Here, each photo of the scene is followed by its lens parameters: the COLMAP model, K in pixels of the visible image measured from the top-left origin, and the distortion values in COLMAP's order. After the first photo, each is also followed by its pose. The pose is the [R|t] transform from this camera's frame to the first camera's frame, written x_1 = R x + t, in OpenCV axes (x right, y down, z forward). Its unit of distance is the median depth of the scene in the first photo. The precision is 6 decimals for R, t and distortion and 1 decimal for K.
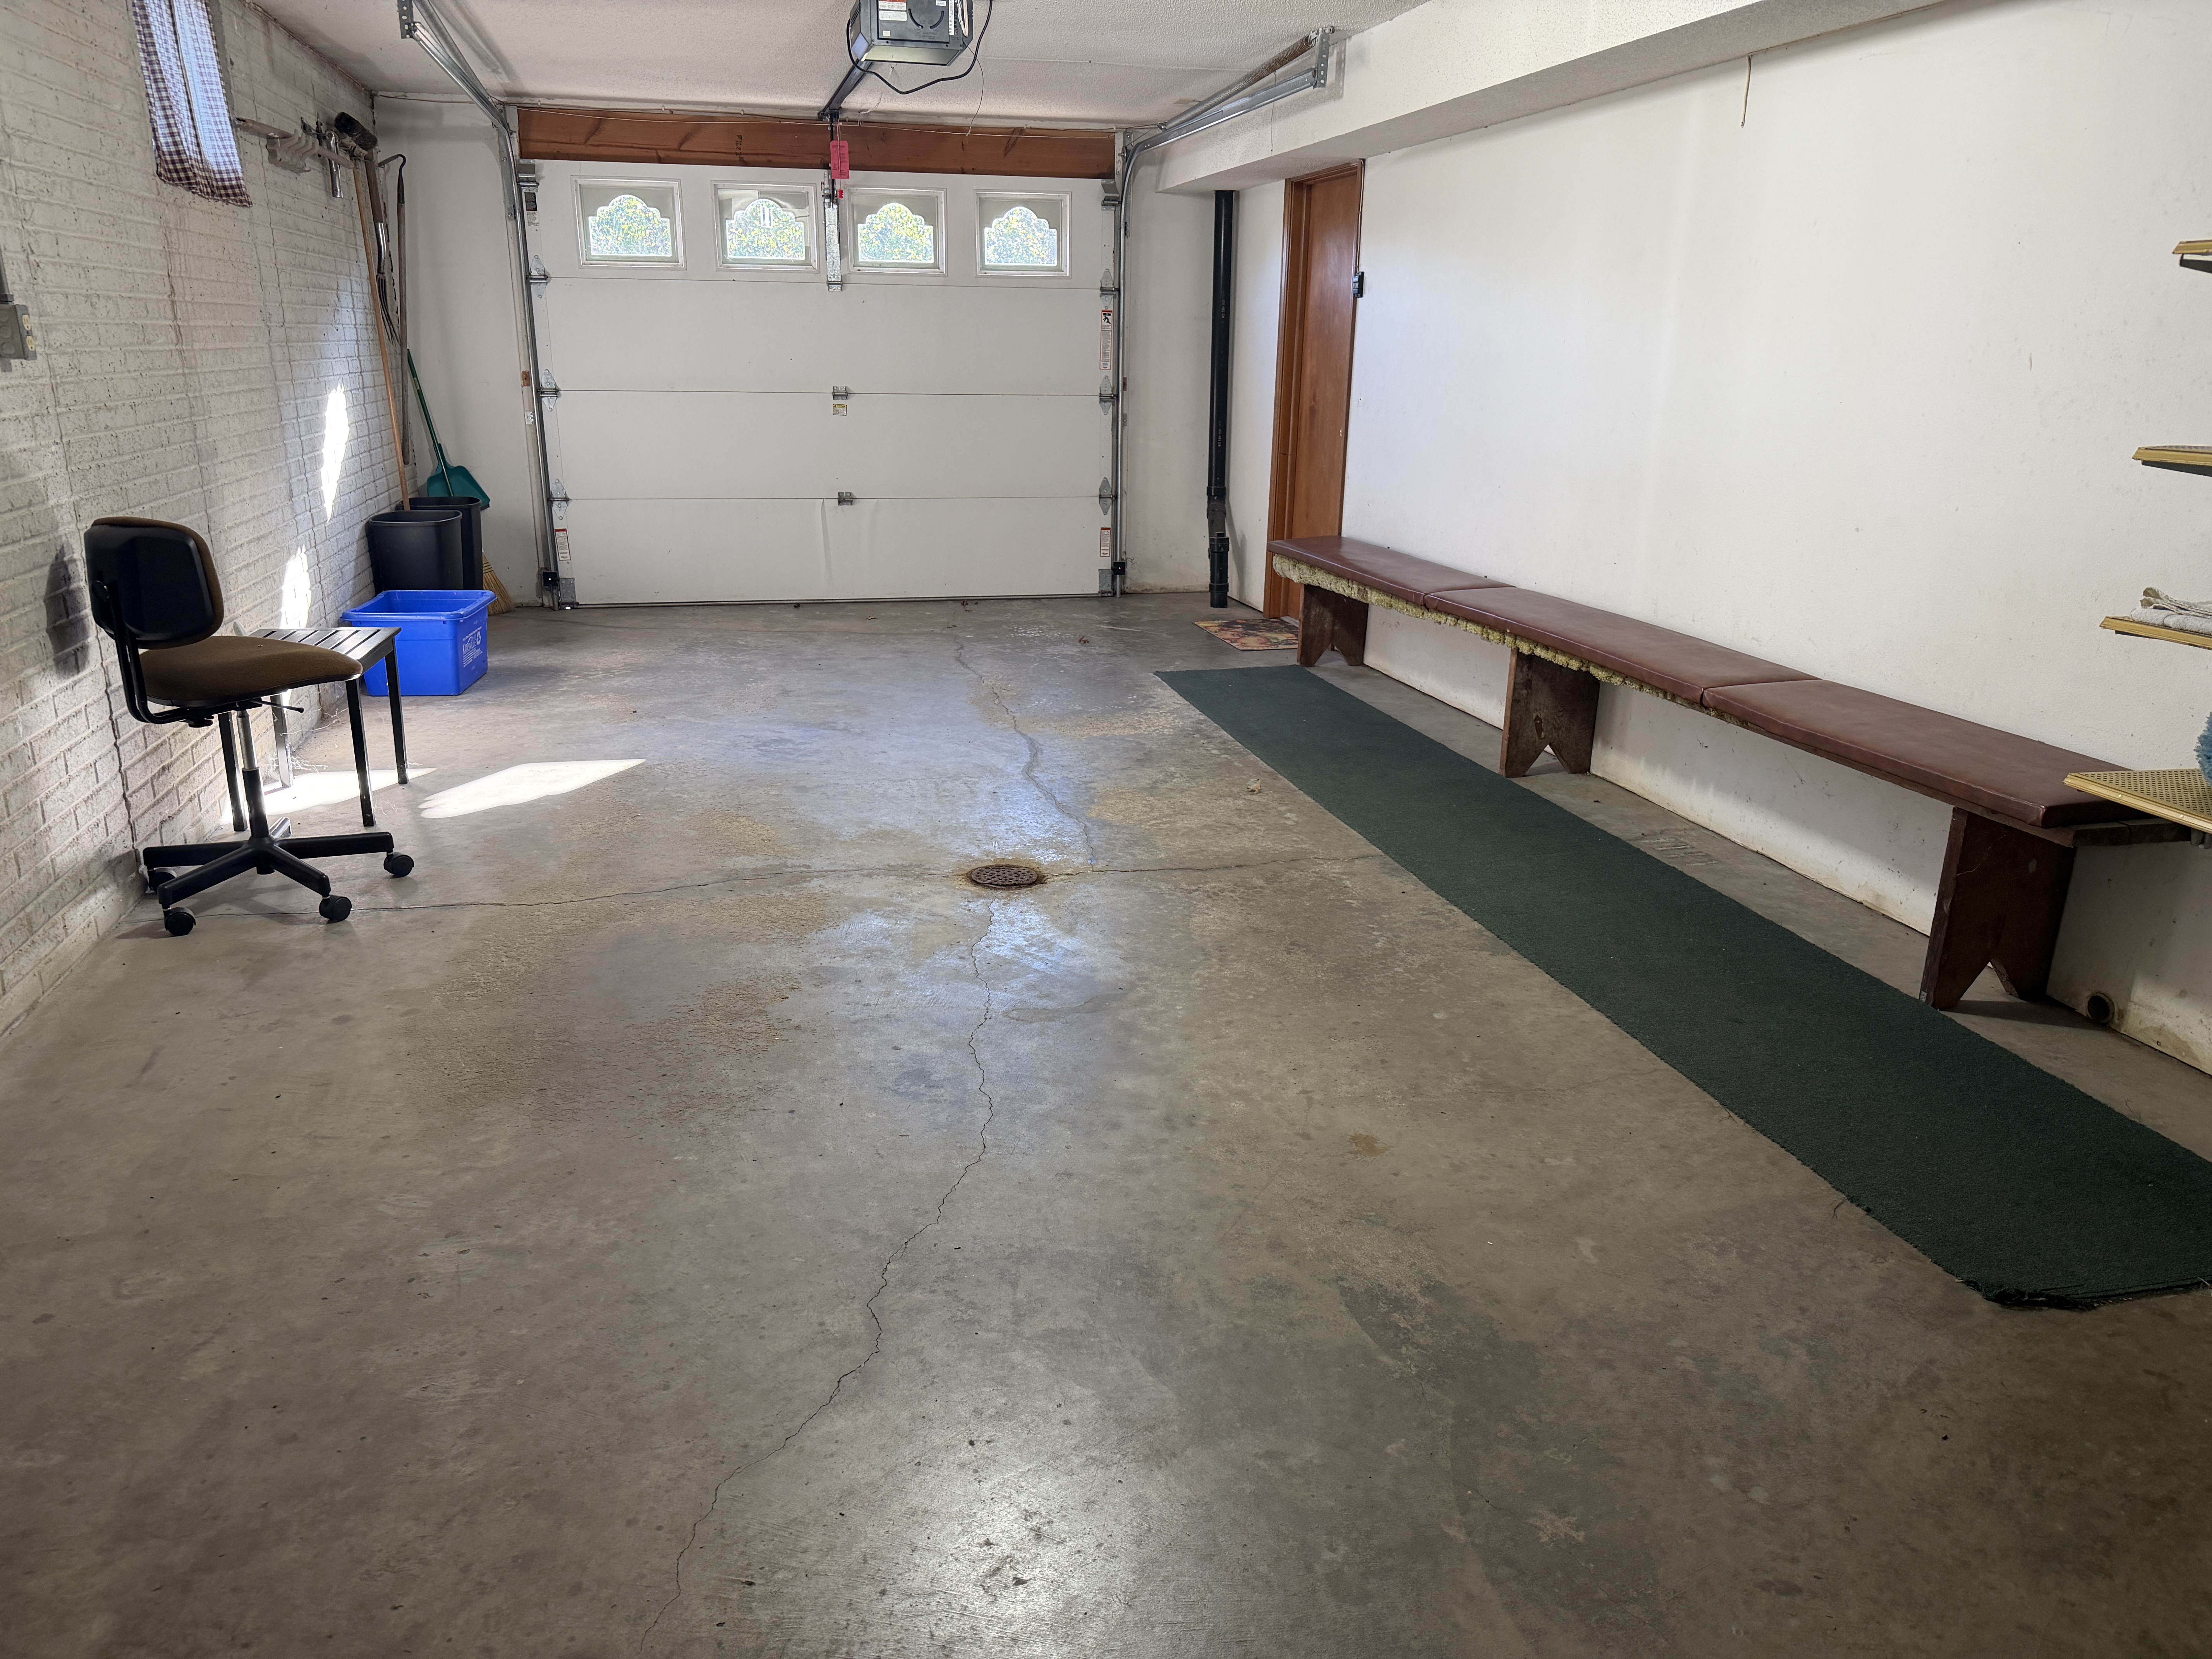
lens RADIAL K [[1565.6, 0, 1096.2], [0, 1565.6, 839.1], [0, 0, 1]] dist [0.043739, -0.050614]
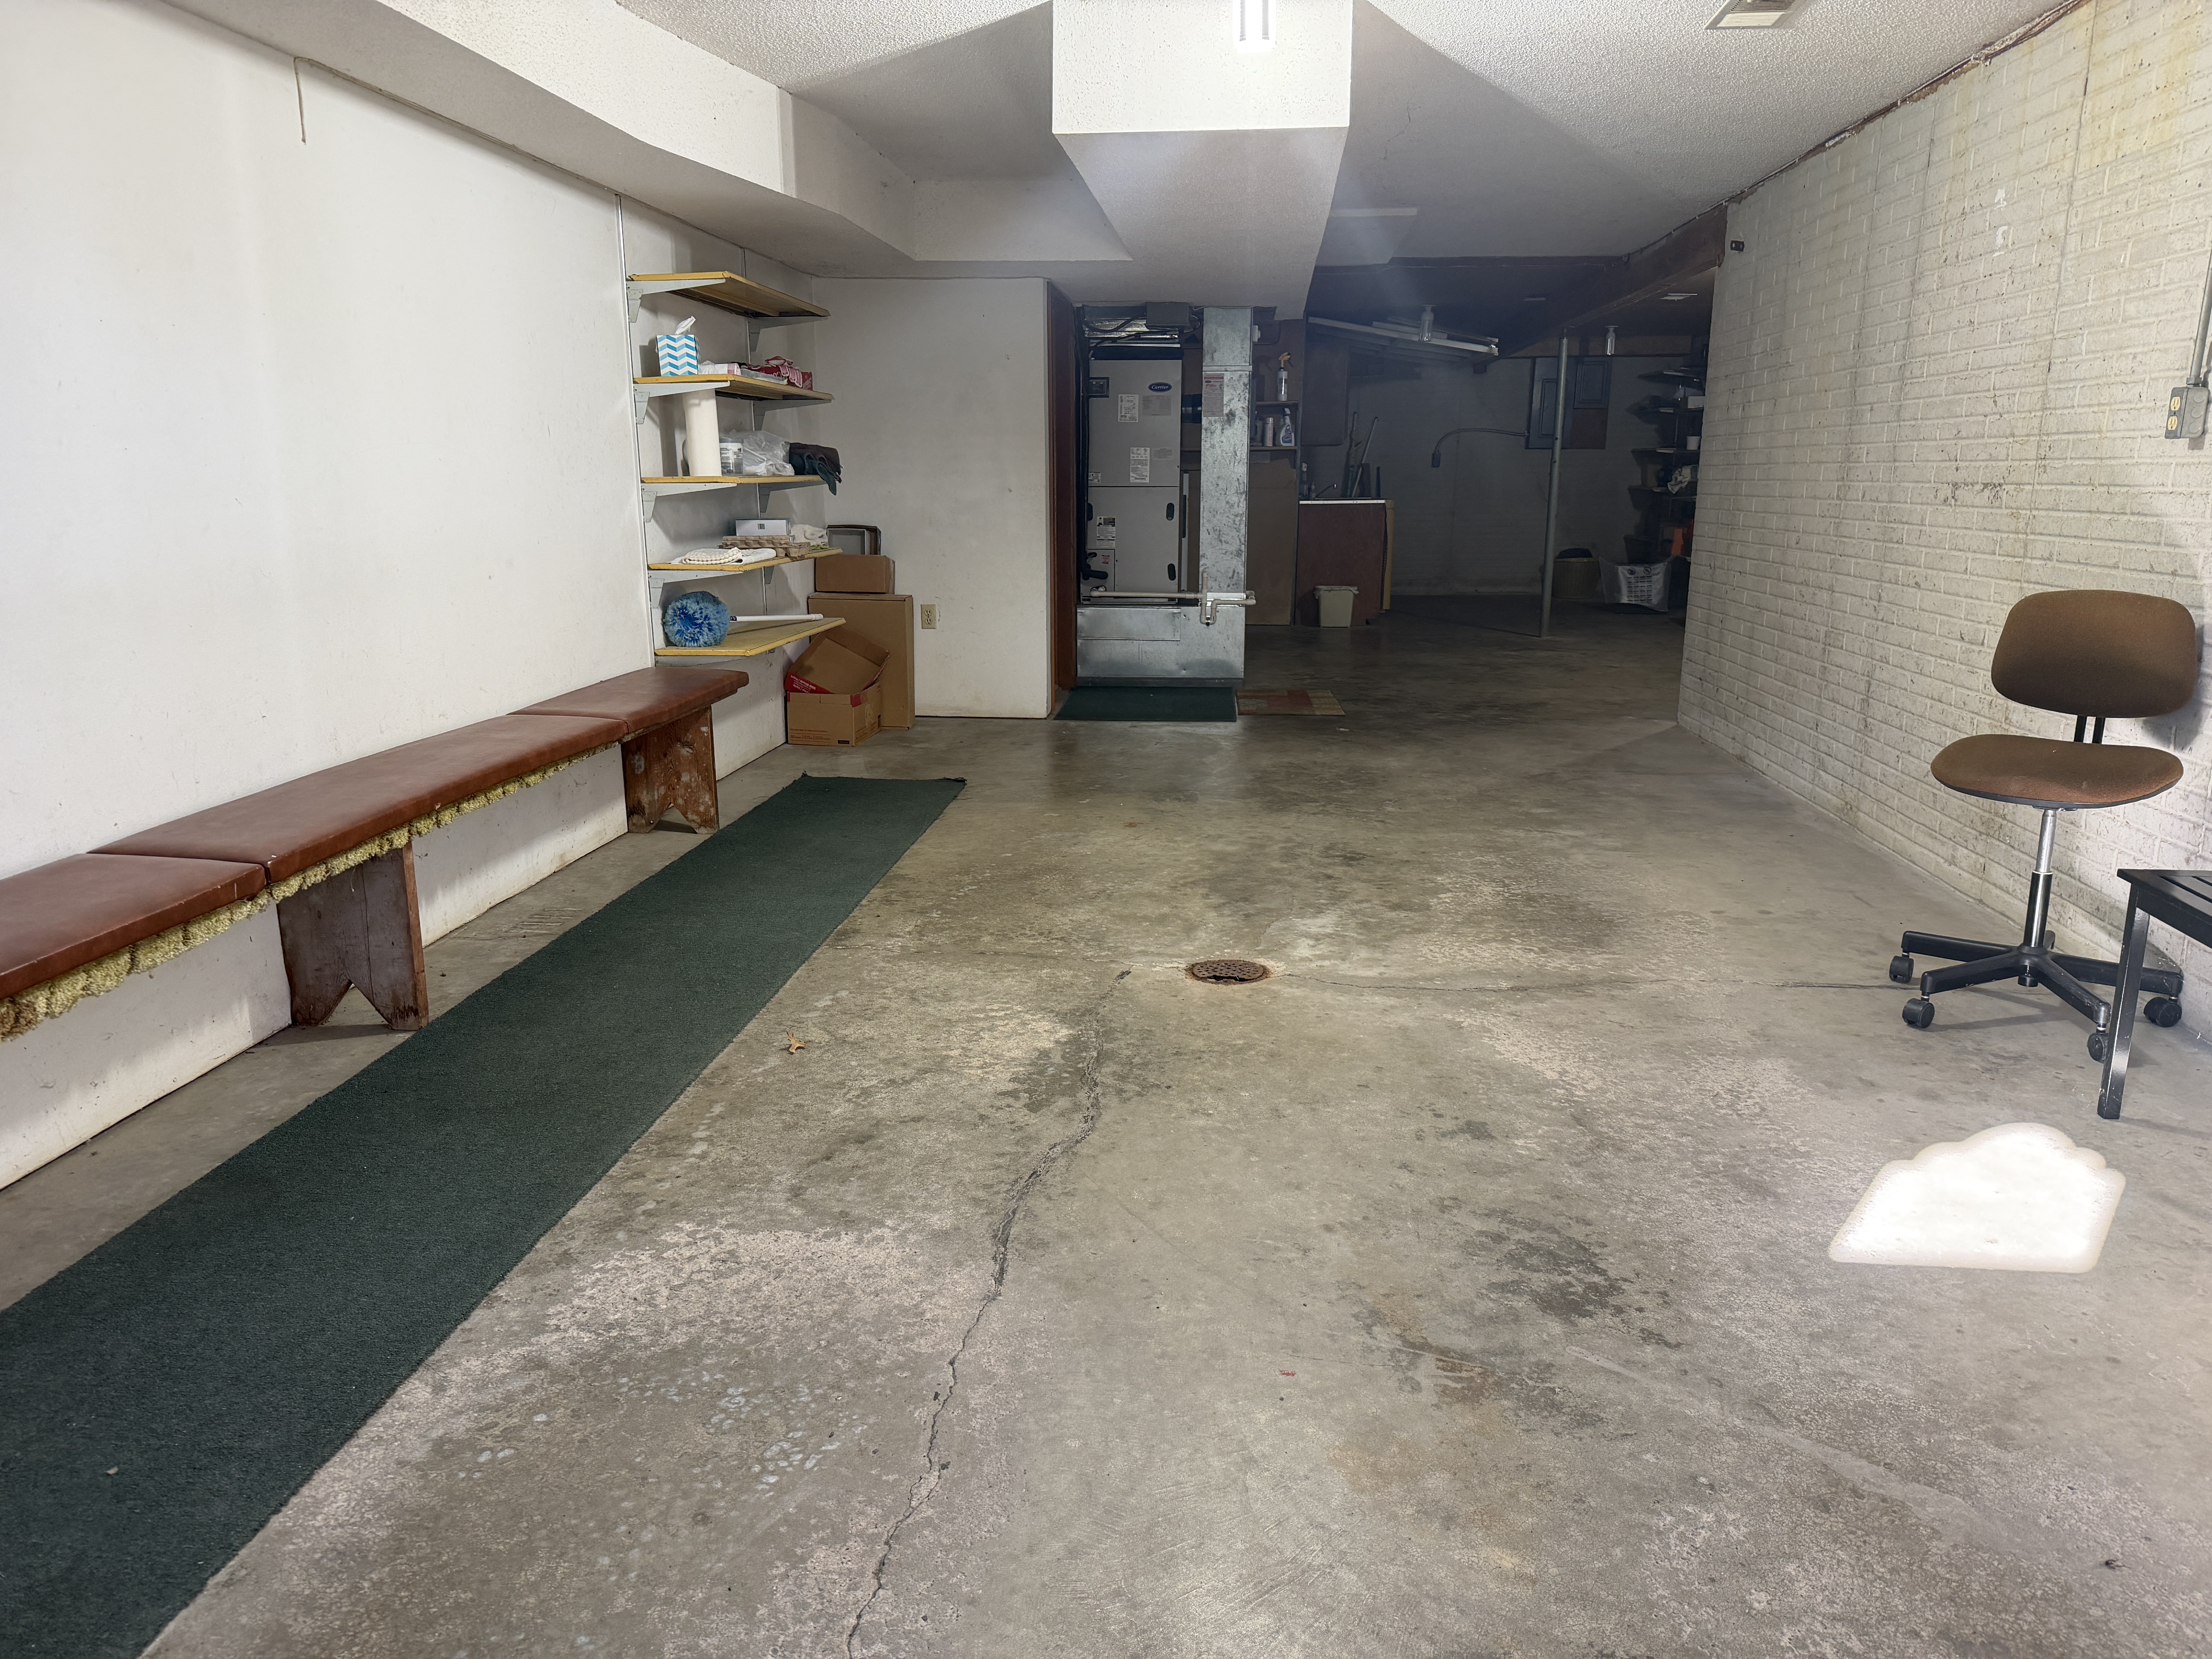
lens RADIAL K [[1565.6, 0, 1096.2], [0, 1565.6, 839.1], [0, 0, 1]] dist [0.043739, -0.050614]
pose [[-0.945172, -0.086031, 0.315037, -0.259424], [0.087831, 0.862166, 0.498954, -0.493916], [-0.314540, 0.499267, -0.807339, 1.649183]]
